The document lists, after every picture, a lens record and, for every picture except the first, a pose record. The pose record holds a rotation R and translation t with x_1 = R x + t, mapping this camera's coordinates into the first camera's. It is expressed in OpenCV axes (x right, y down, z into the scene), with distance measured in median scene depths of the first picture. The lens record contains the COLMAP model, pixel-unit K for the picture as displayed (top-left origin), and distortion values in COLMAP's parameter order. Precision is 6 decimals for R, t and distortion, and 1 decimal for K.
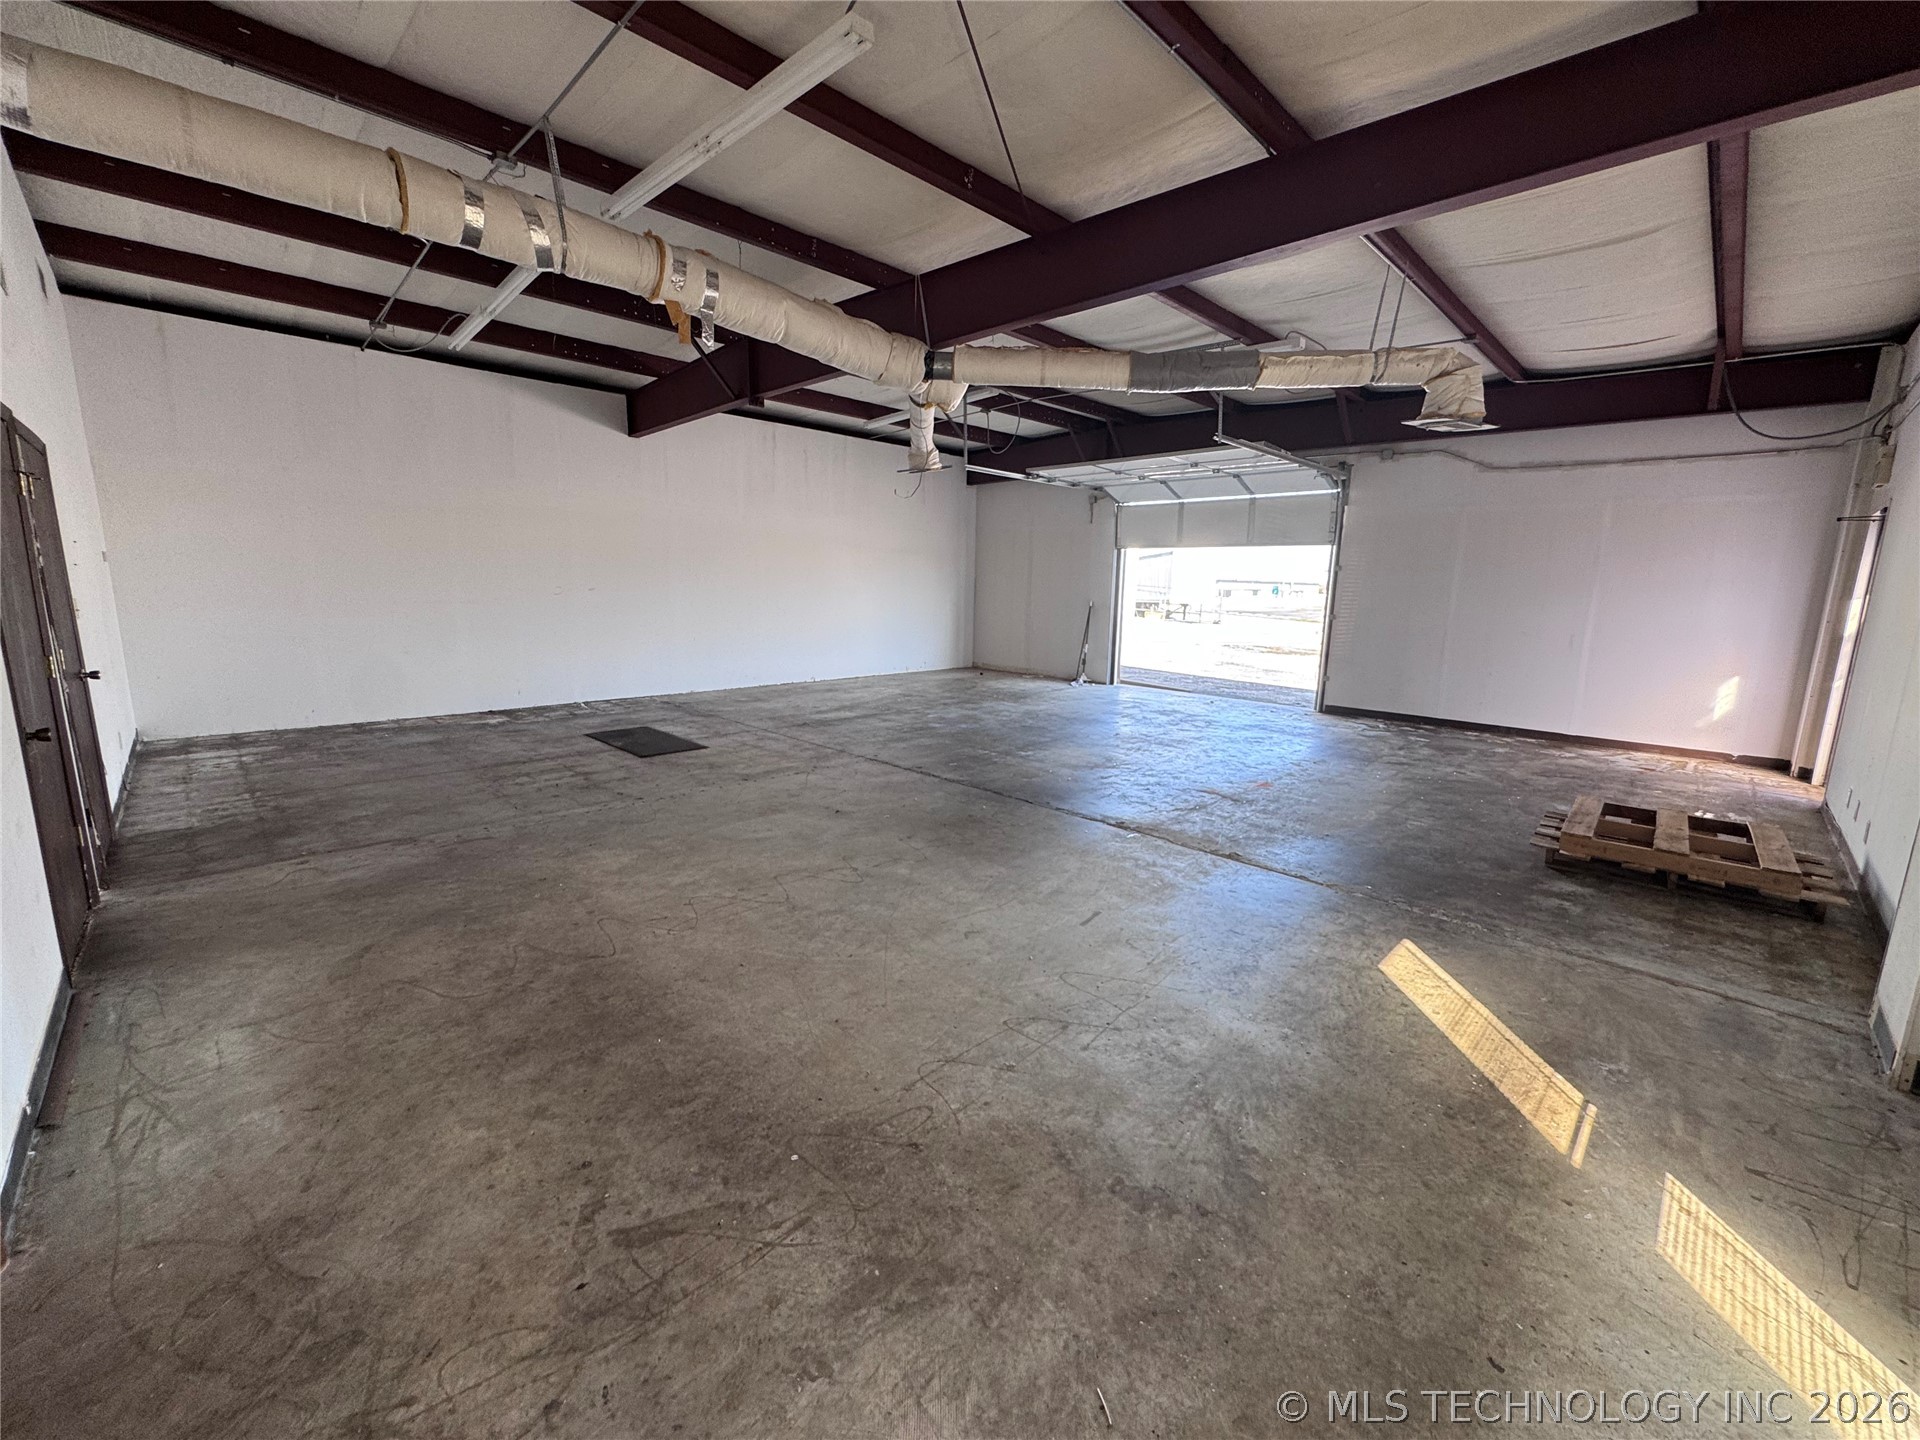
lens RADIAL K [[764.1, 0, 960.5], [0, 764.1, 722.9], [0, 0, 1]] dist [-0.002634, -0.000041]
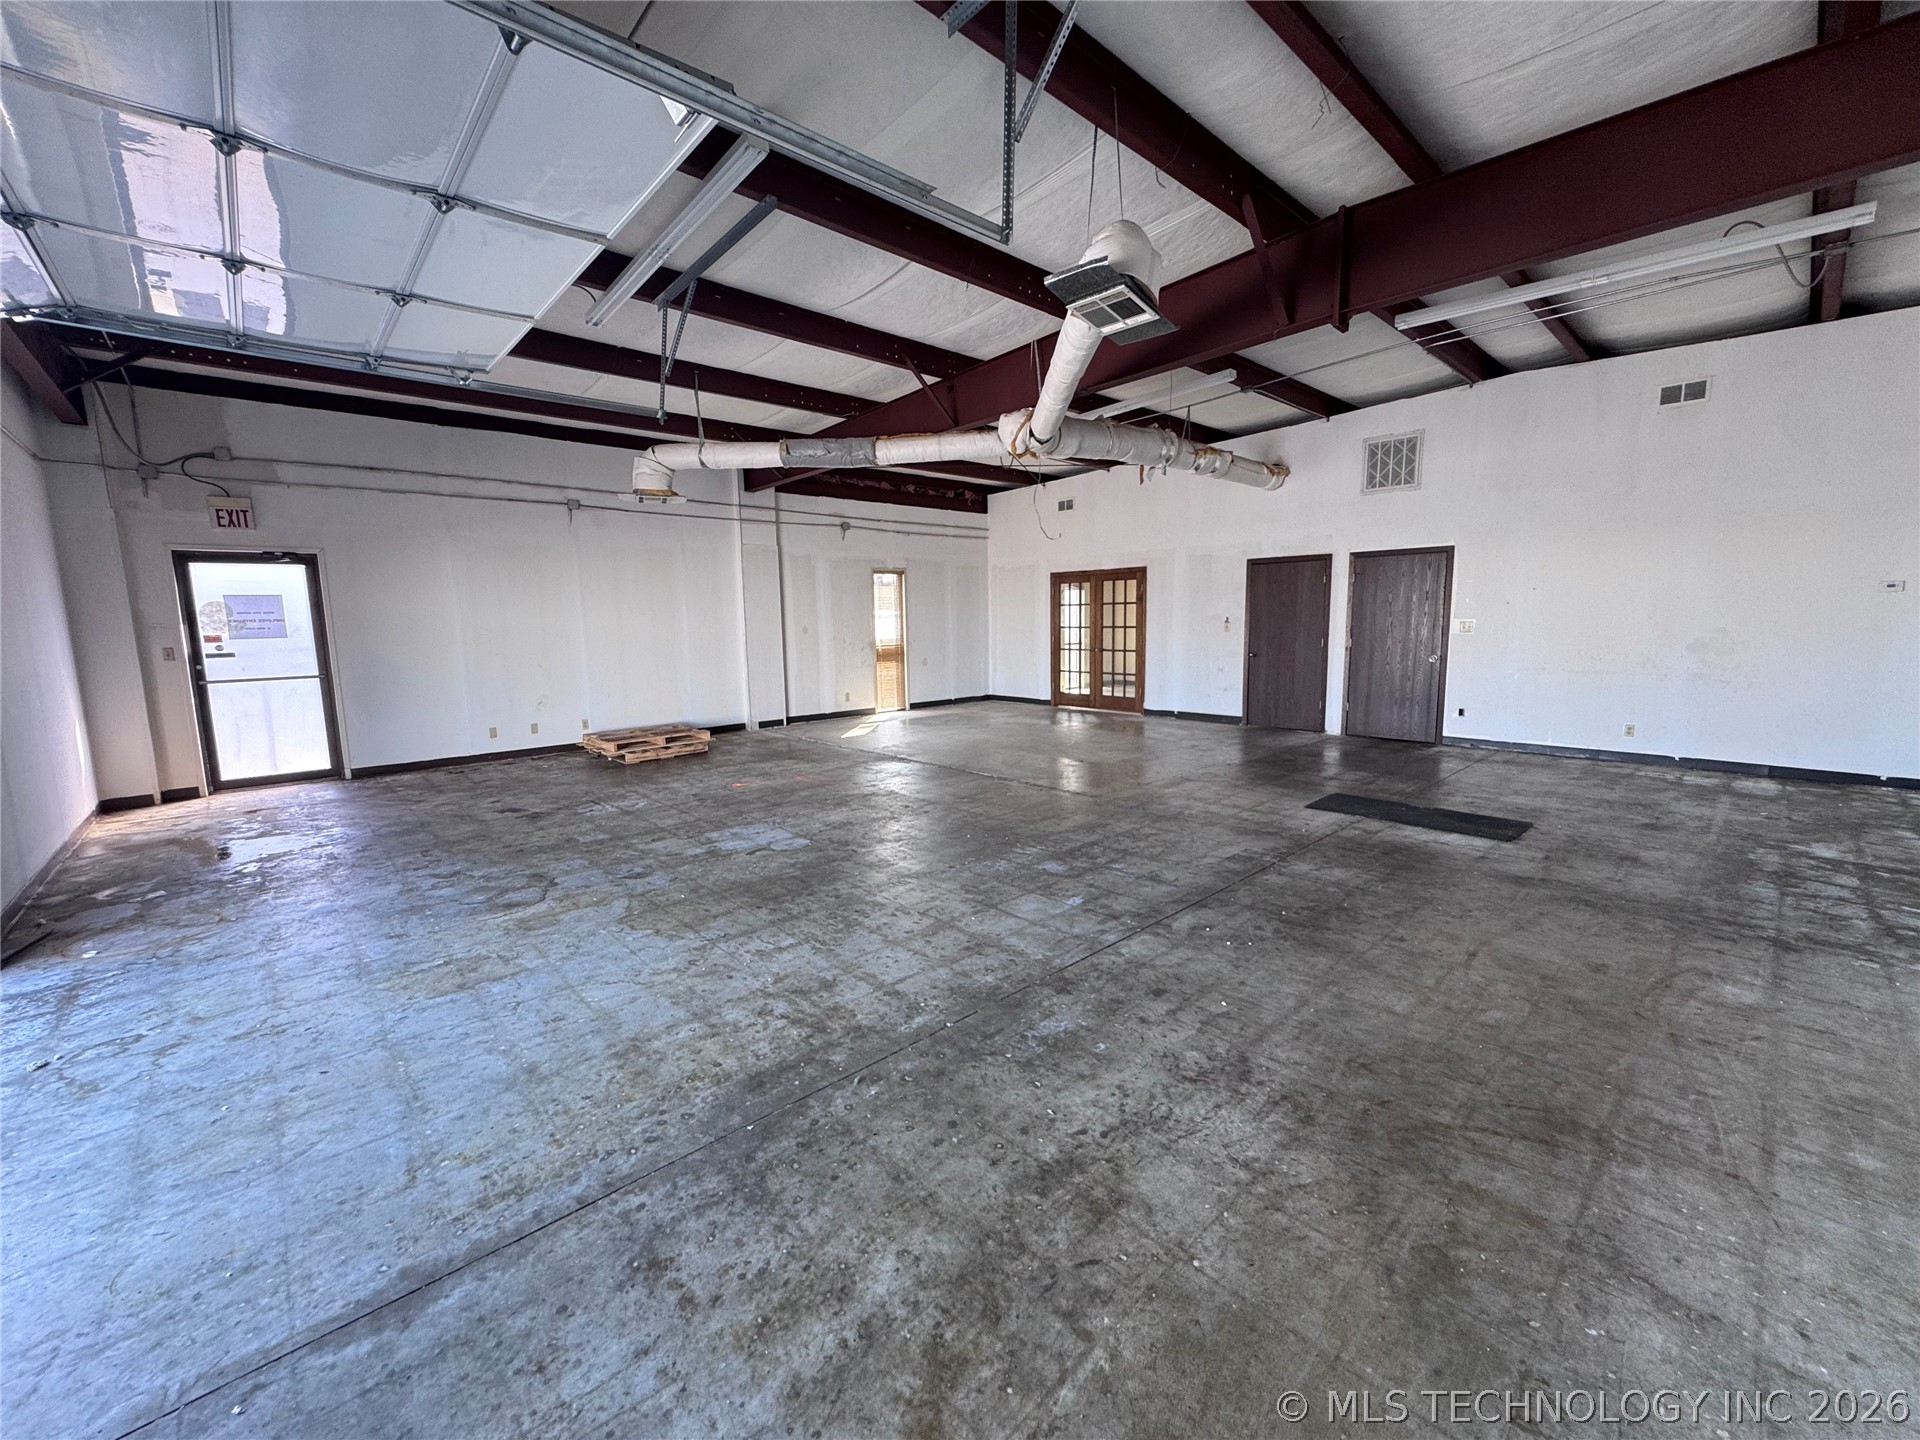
lens RADIAL K [[764.1, 0, 958.6], [0, 764.1, 713.7], [0, 0, 1]] dist [-0.002634, -0.000041]
pose [[-0.999241, -0.006837, 0.038357, 0.013847], [0.005124, 0.952873, 0.303328, -0.239853], [-0.038624, 0.303294, -0.952114, 1.332505]]
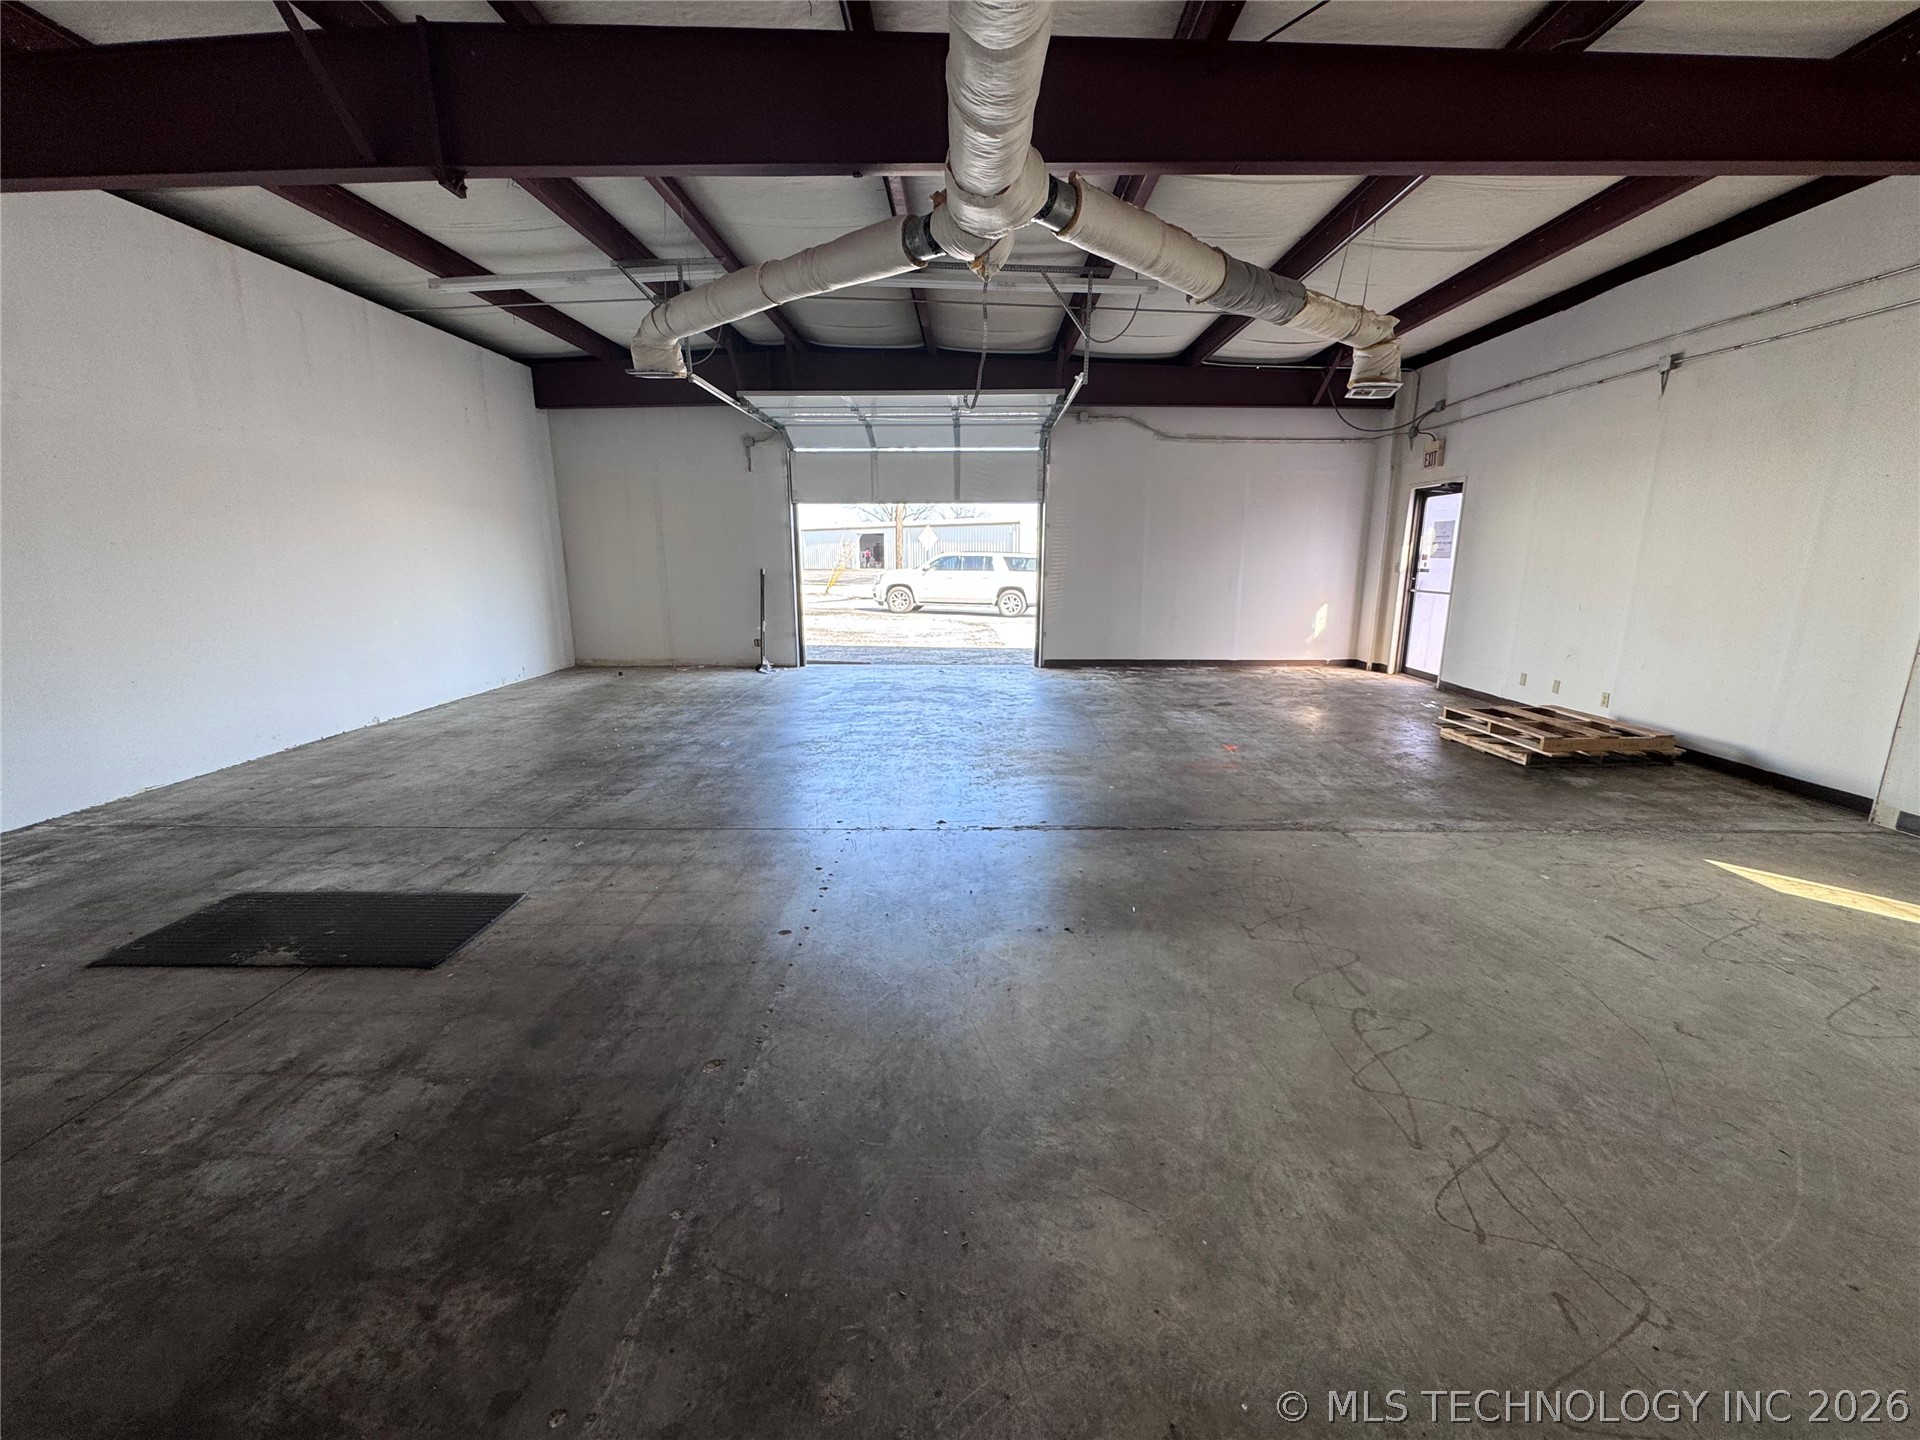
lens RADIAL K [[764.1, 0, 956.9], [0, 764.1, 720.5], [0, 0, 1]] dist [-0.002634, -0.000041]
pose [[0.718599, -0.171435, 0.673962, -0.330247], [0.141013, 0.984926, 0.100182, -0.065228], [-0.680978, 0.023047, 0.731941, 0.337746]]
